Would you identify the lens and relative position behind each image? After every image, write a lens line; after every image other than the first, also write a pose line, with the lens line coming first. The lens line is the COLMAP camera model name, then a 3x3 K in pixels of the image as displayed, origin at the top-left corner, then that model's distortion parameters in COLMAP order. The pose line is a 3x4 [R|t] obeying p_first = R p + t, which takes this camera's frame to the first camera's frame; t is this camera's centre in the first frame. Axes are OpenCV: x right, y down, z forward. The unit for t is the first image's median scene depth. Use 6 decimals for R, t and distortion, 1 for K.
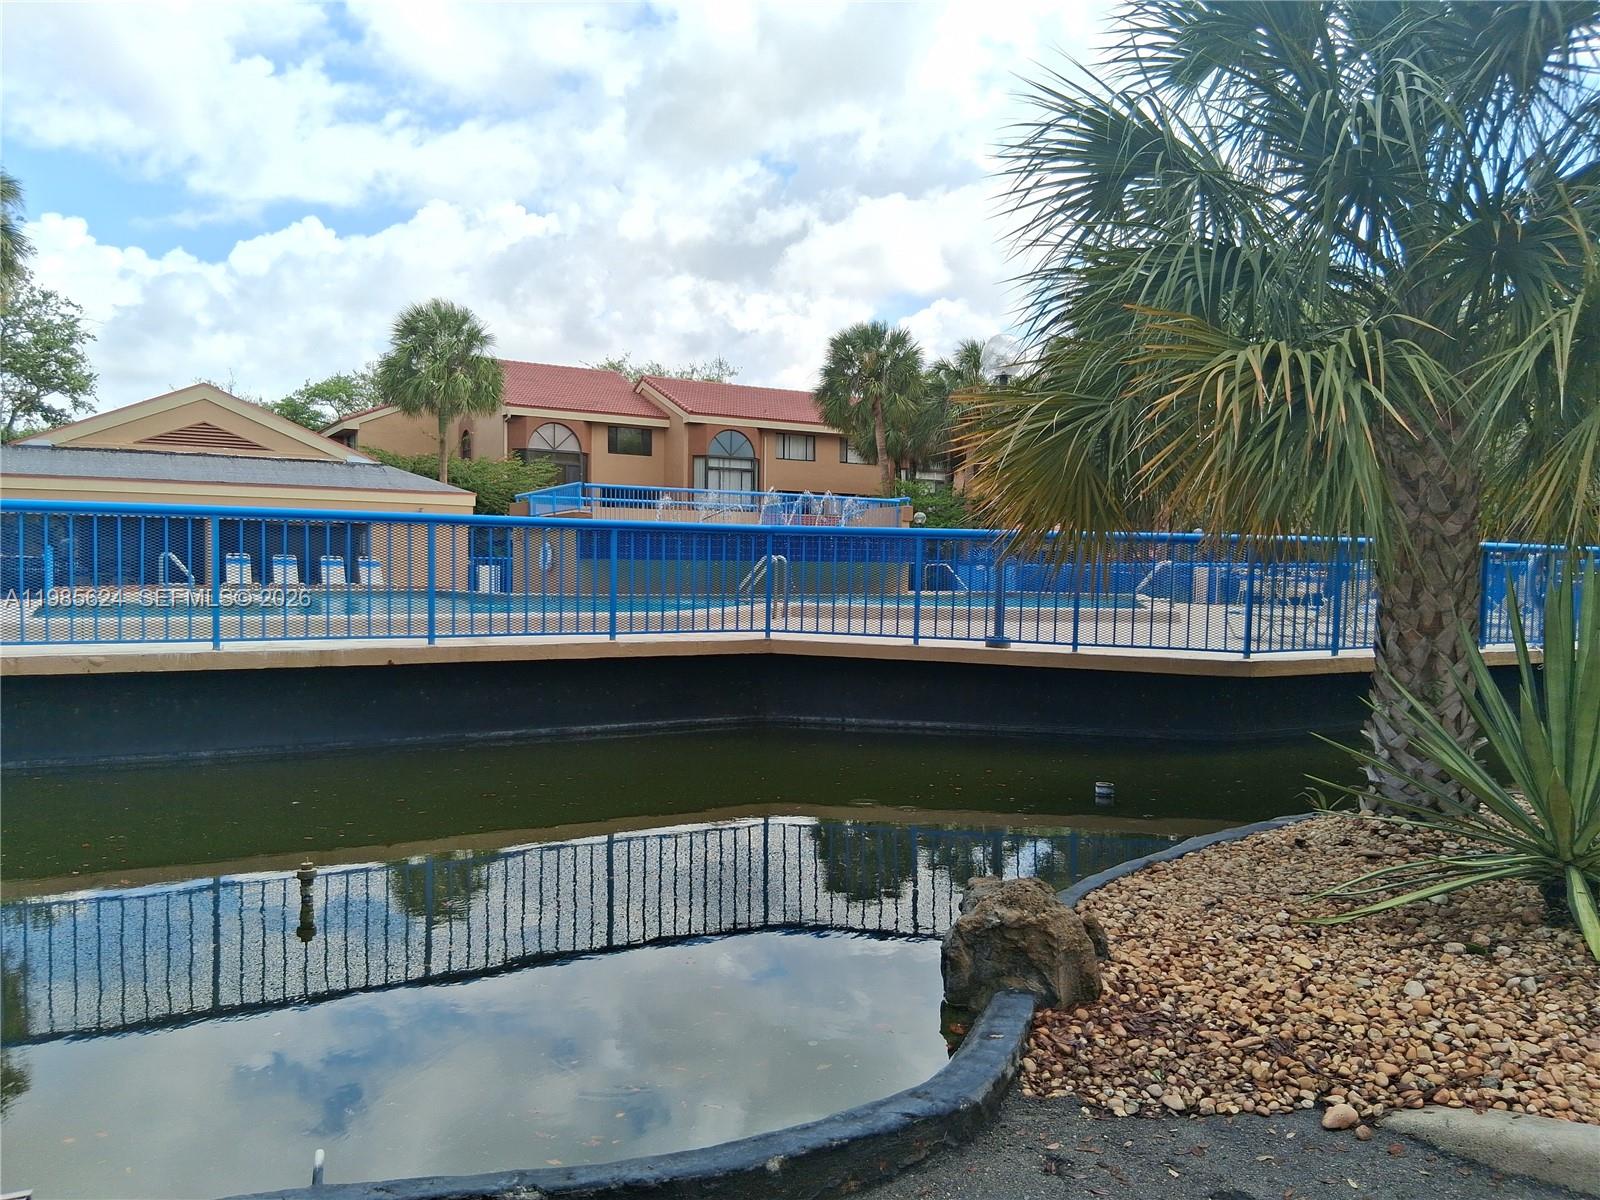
lens RADIAL K [[1209.4, 0, 800.0], [0, 1209.4, 600.0], [0, 0, 1]] dist [0.002190, -0.000434]
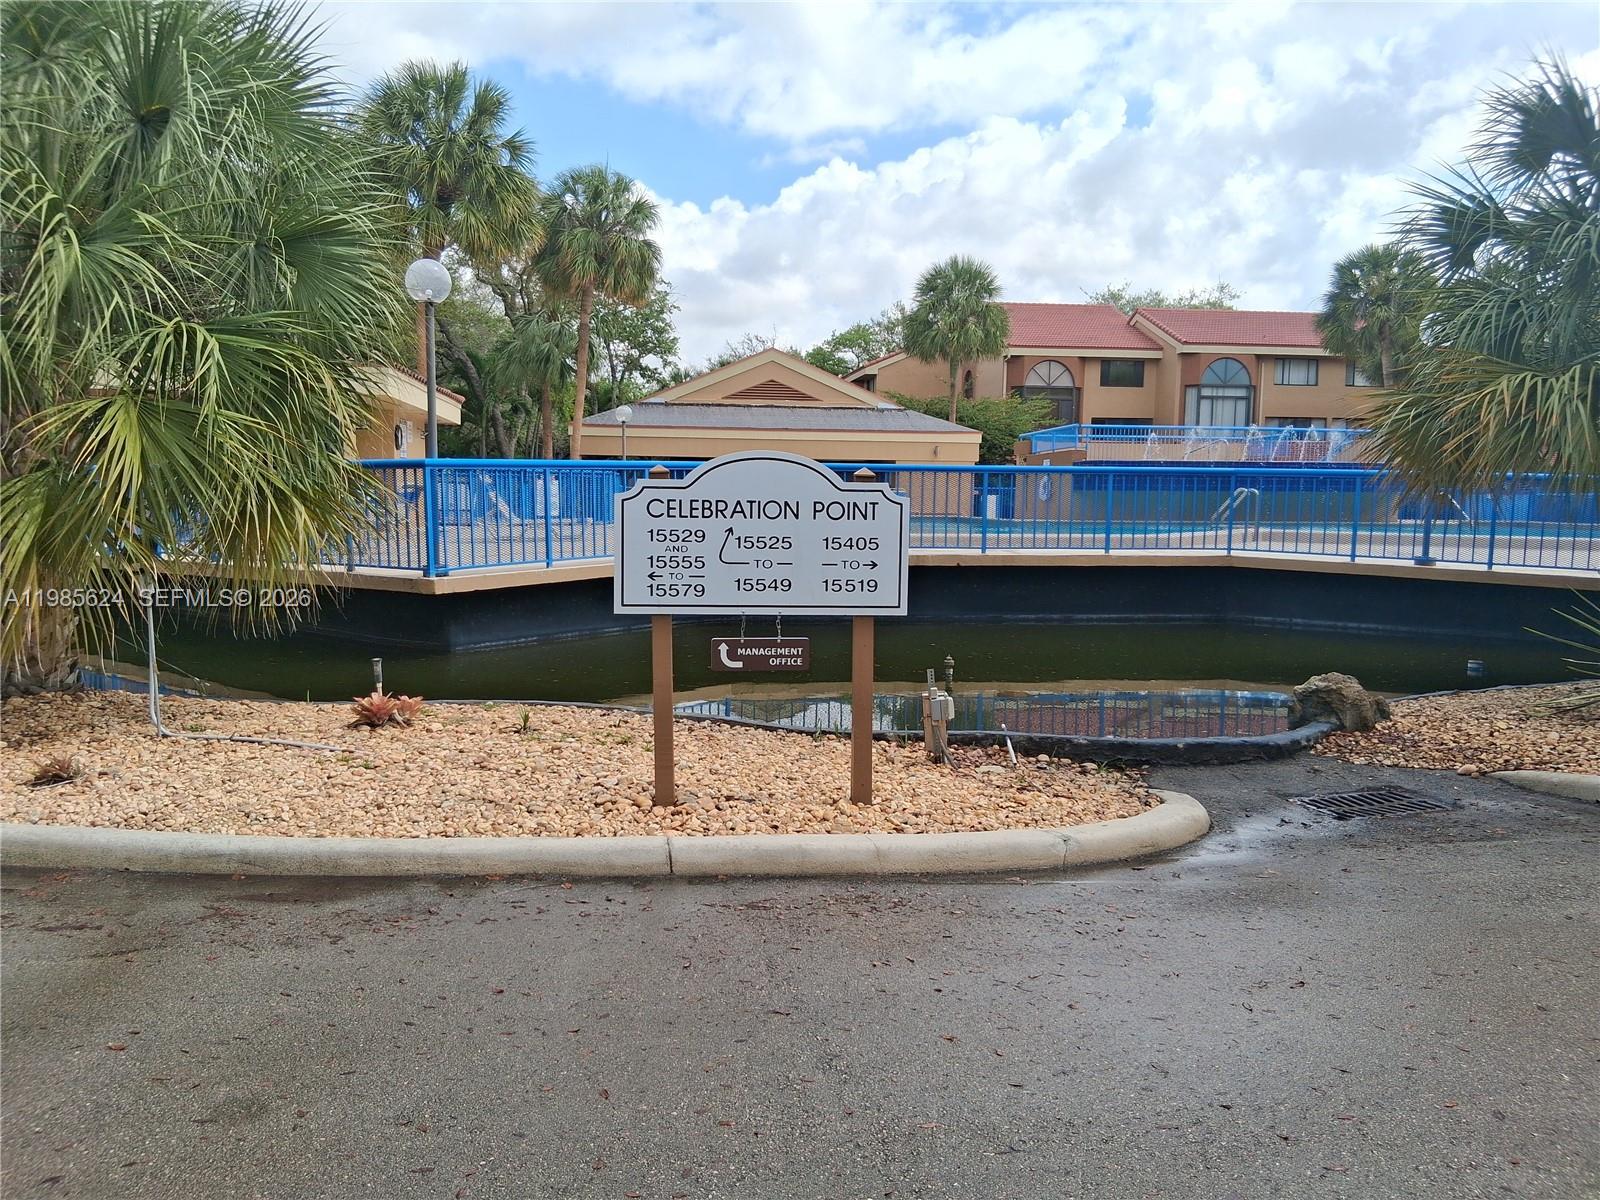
lens RADIAL K [[1209.0, 0, 774.1], [0, 1209.0, 627.4], [0, 0, 1]] dist [0.111906, -0.183438]
pose [[0.917032, 0.044719, -0.396299, 0.016016], [-0.011377, 0.996222, 0.086089, 0.000292], [0.398652, -0.074438, 0.914076, -0.134656]]
